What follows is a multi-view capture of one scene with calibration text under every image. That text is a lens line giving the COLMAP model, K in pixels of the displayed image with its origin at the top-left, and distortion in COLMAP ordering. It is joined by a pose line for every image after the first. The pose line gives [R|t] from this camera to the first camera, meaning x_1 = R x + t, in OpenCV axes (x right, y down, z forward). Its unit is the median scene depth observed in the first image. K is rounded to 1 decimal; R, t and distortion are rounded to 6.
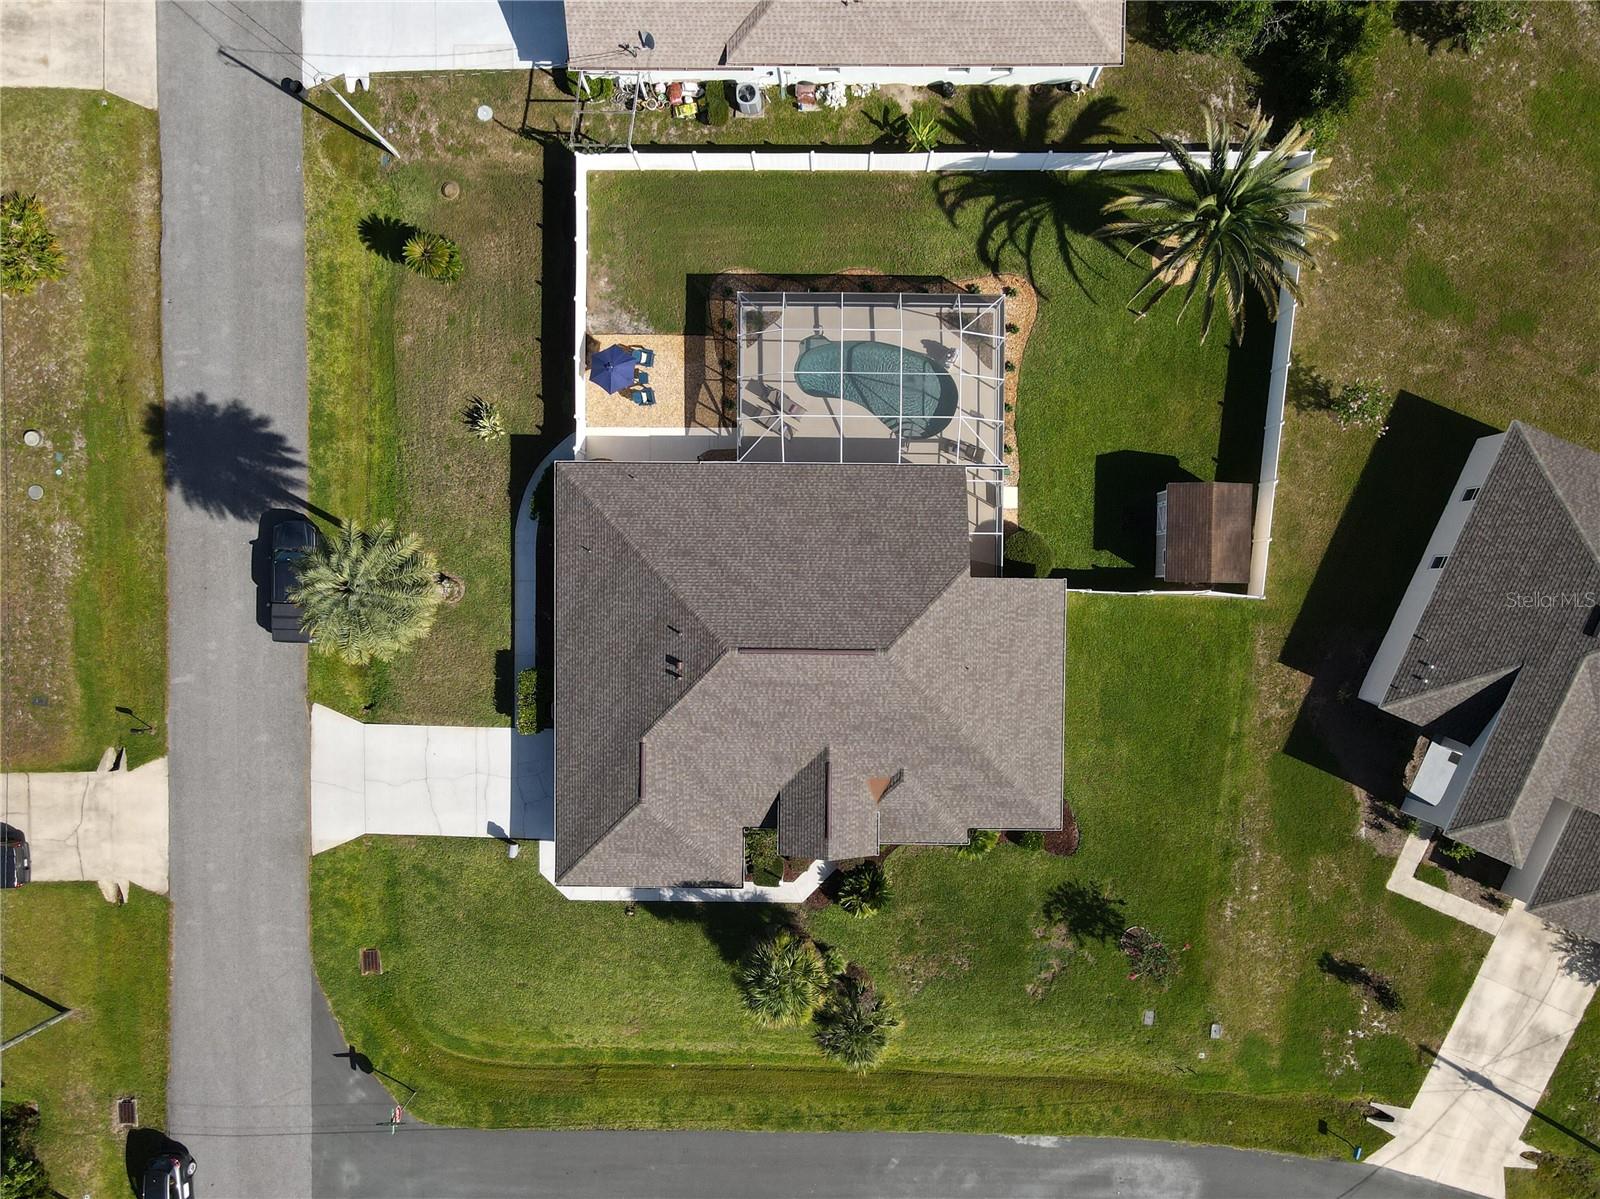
lens RADIAL K [[1158.3, 0, 813.7], [0, 1158.3, 606.4], [0, 0, 1]] dist [0.024442, 0.009696]
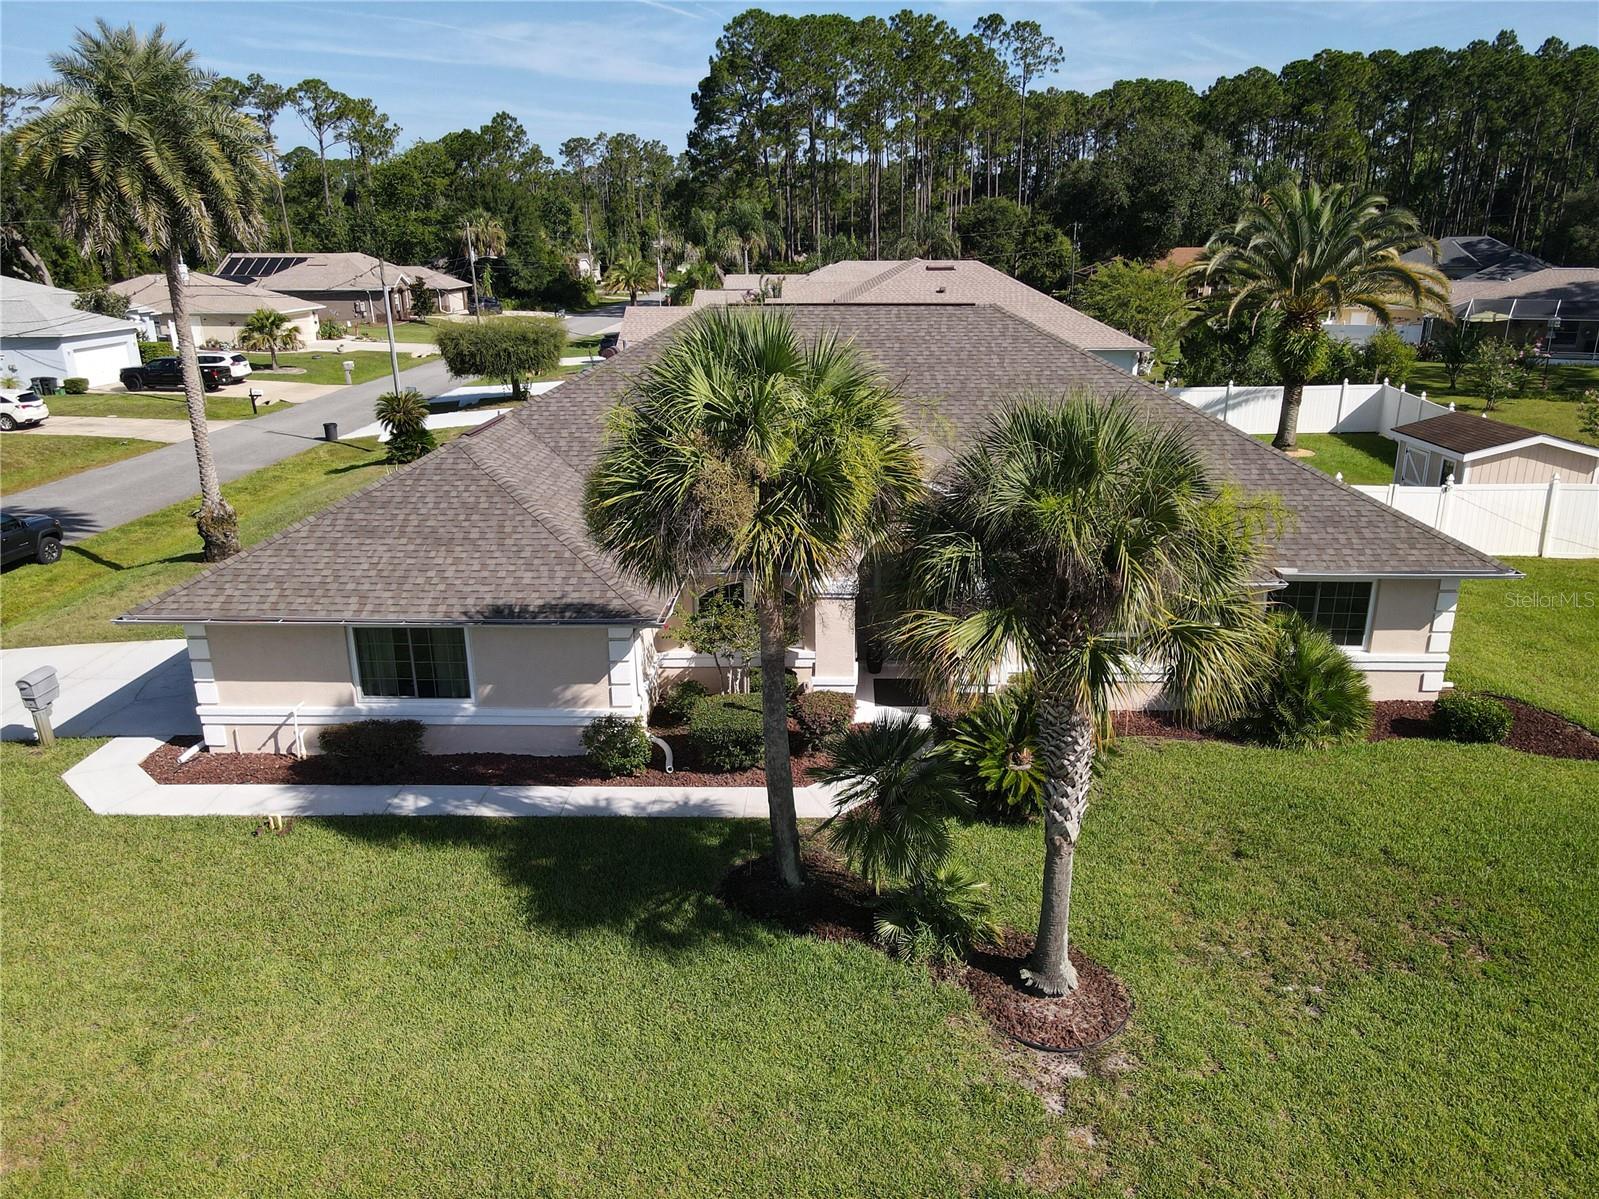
lens RADIAL K [[1160.5, 0, 808.9], [0, 1160.5, 622.3], [0, 0, 1]] dist [0.028837, -0.000950]
pose [[0.999651, 0.011766, -0.023661, -0.009431], [-0.026080, 0.295186, -0.955084, 0.542003], [-0.004253, 0.955367, 0.295390, 0.861564]]
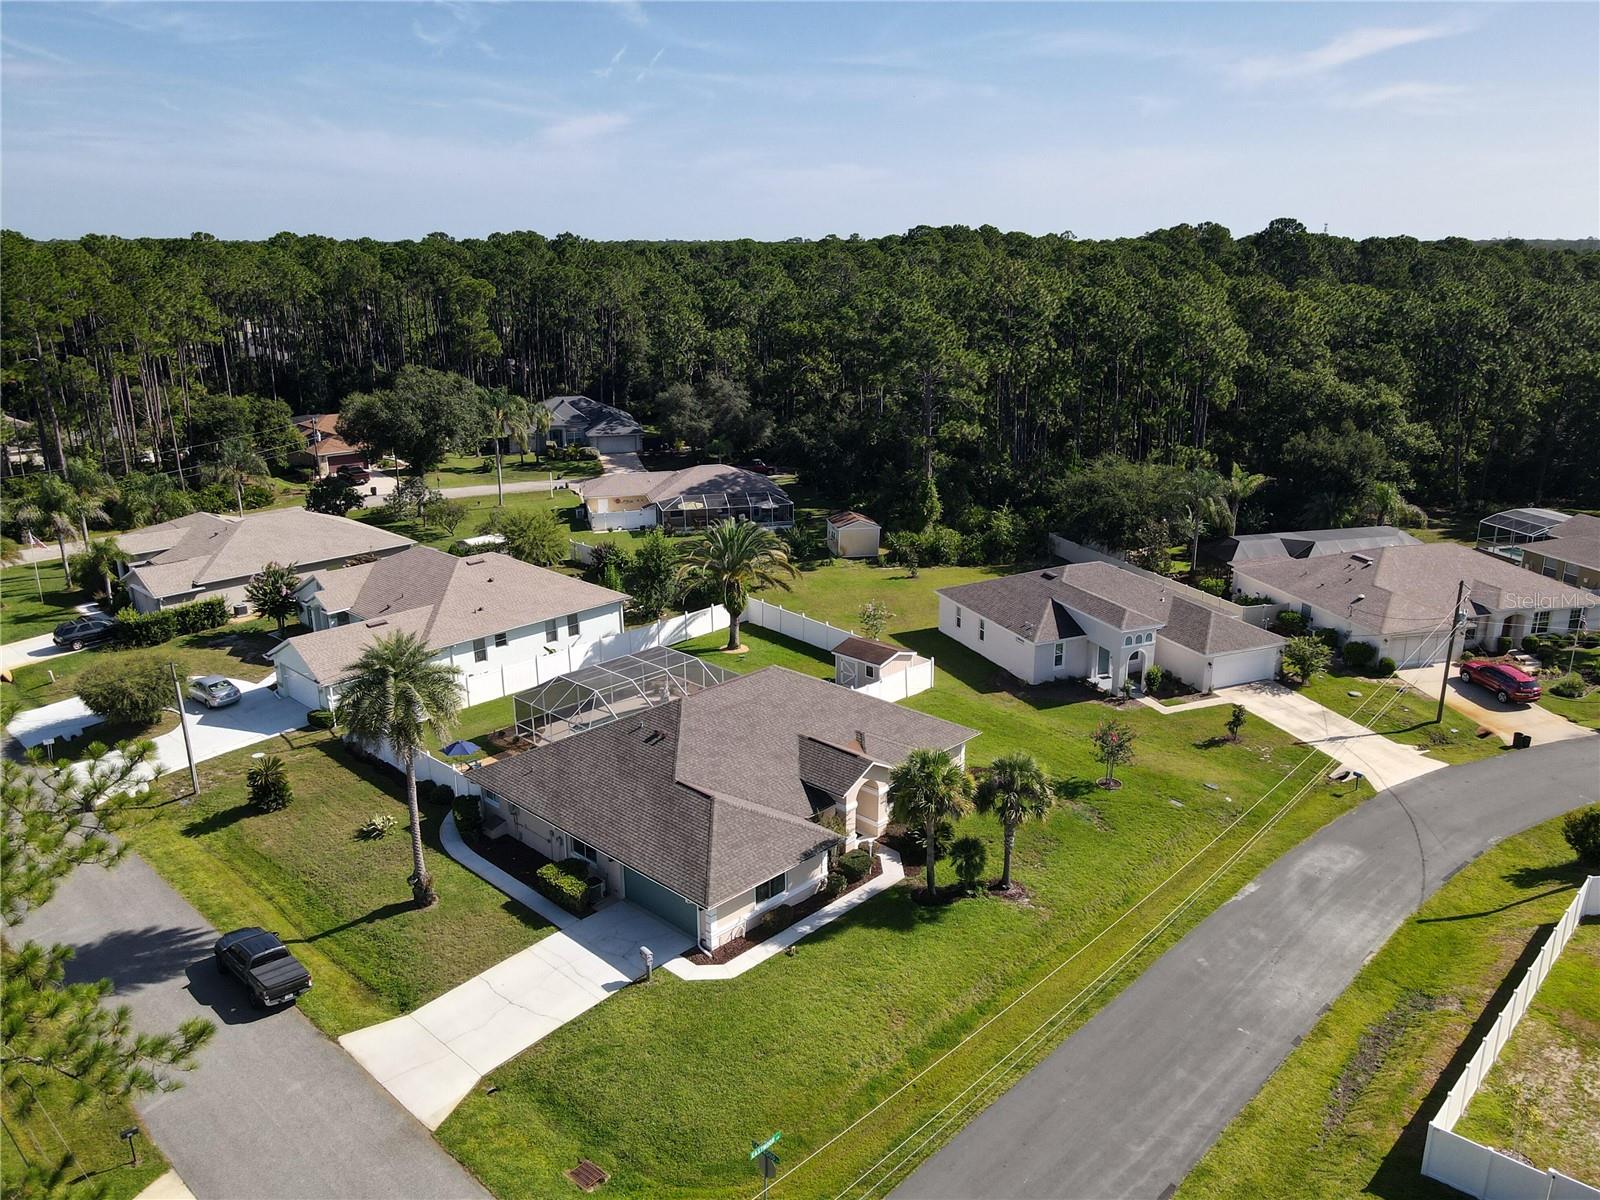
lens RADIAL K [[1195.8, 0, 805.6], [0, 1195.8, 601.5], [0, 0, 1]] dist [0.000777, 0.005282]
pose [[0.686049, -0.202075, 0.698929, -0.742295], [0.727397, 0.170496, -0.664699, 0.839950], [0.015155, 0.964415, 0.263958, 0.501882]]
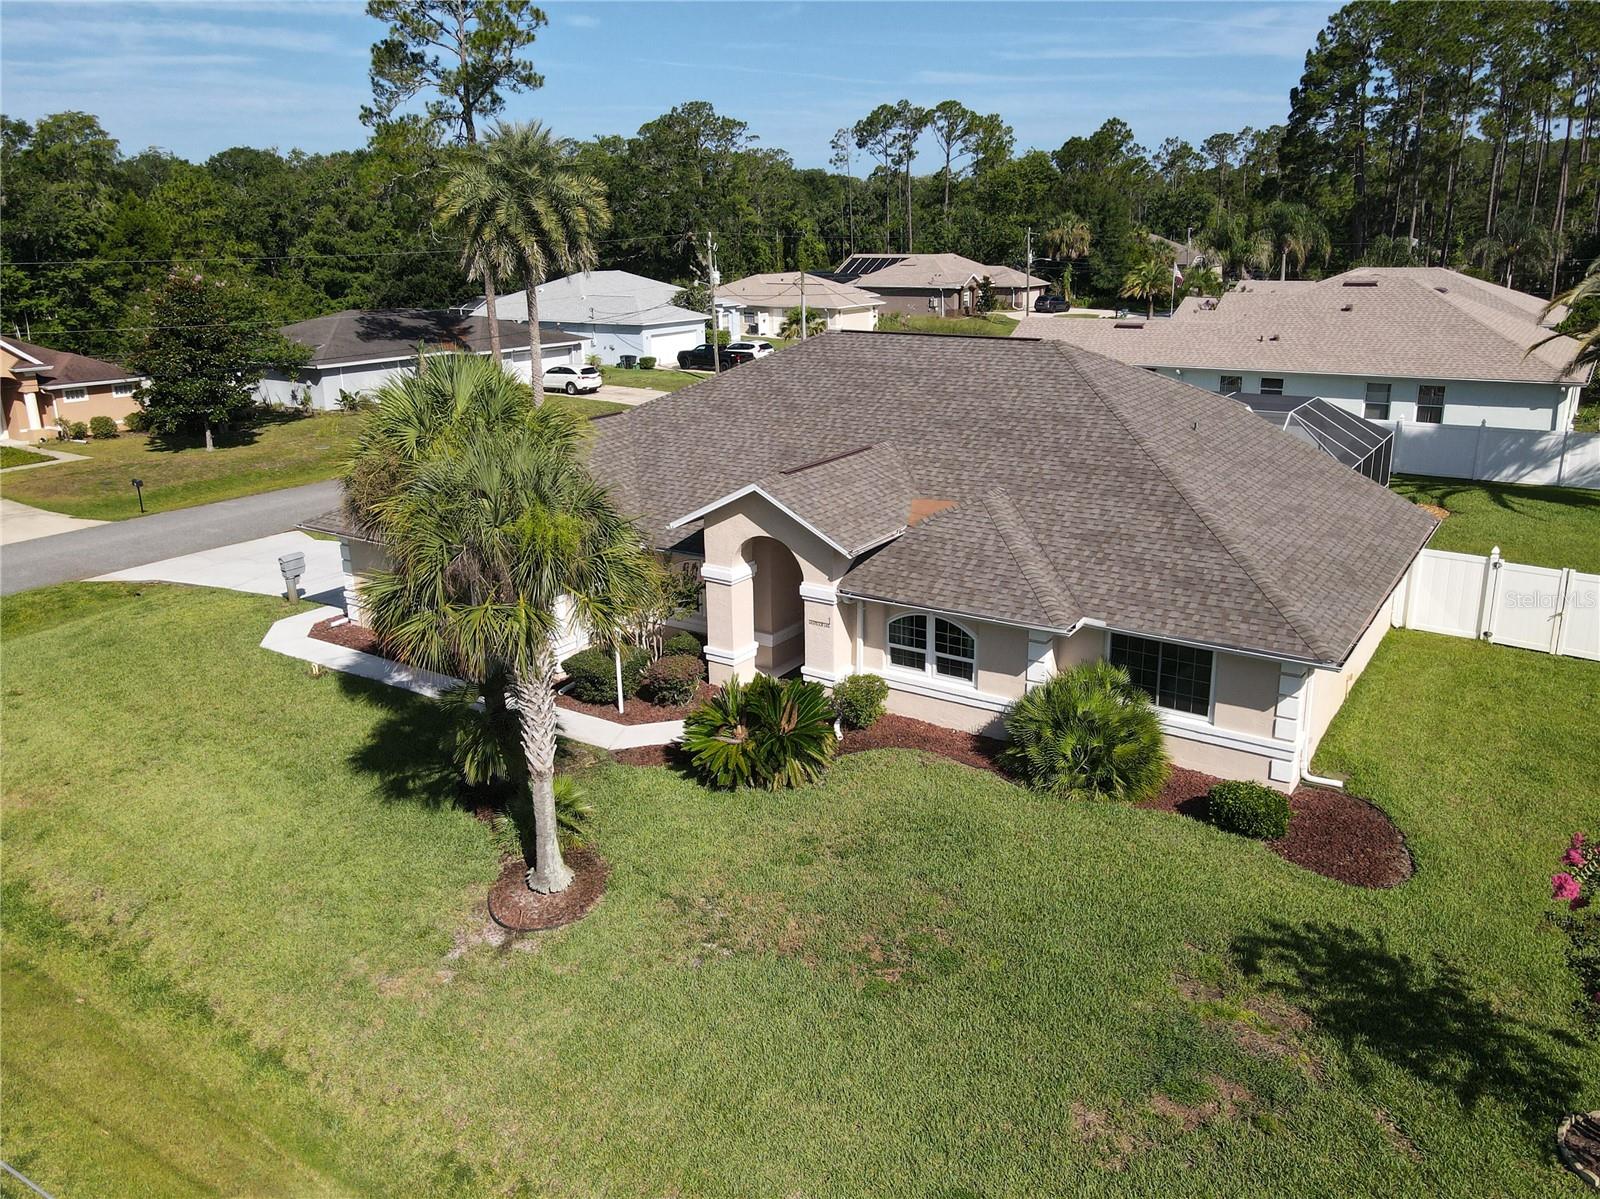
lens RADIAL K [[1183.5, 0, 823.6], [0, 1183.5, 548.3], [0, 0, 1]] dist [0.024061, 0.004145]
pose [[0.840639, 0.140835, -0.522964, 0.252003], [-0.541511, 0.201445, -0.816202, 0.531414], [-0.009601, 0.969322, 0.245606, 0.839812]]
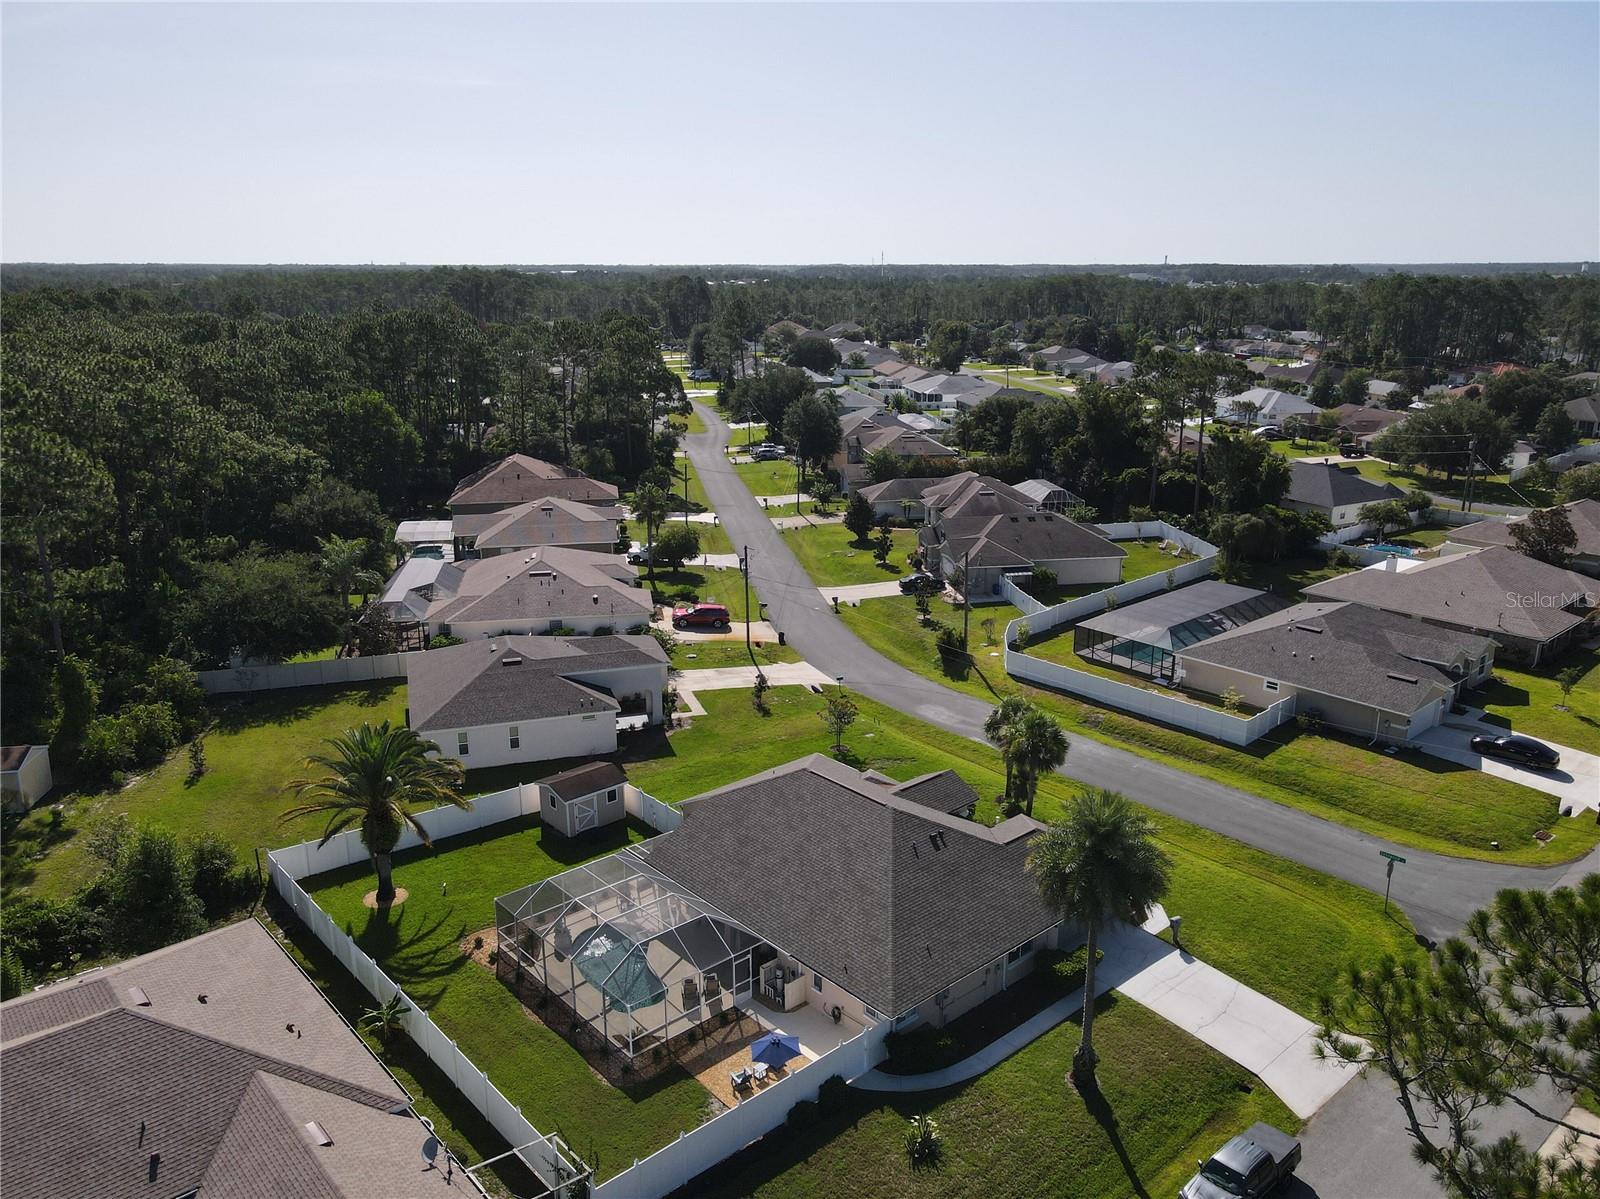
lens RADIAL K [[1195.8, 0, 805.6], [0, 1195.8, 601.0], [0, 0, 1]] dist [0.000777, 0.005282]
pose [[-0.668149, -0.192467, 0.718702, -0.758419], [0.743446, -0.210877, 0.634680, -0.675651], [0.029403, 0.958377, 0.283987, 0.386798]]
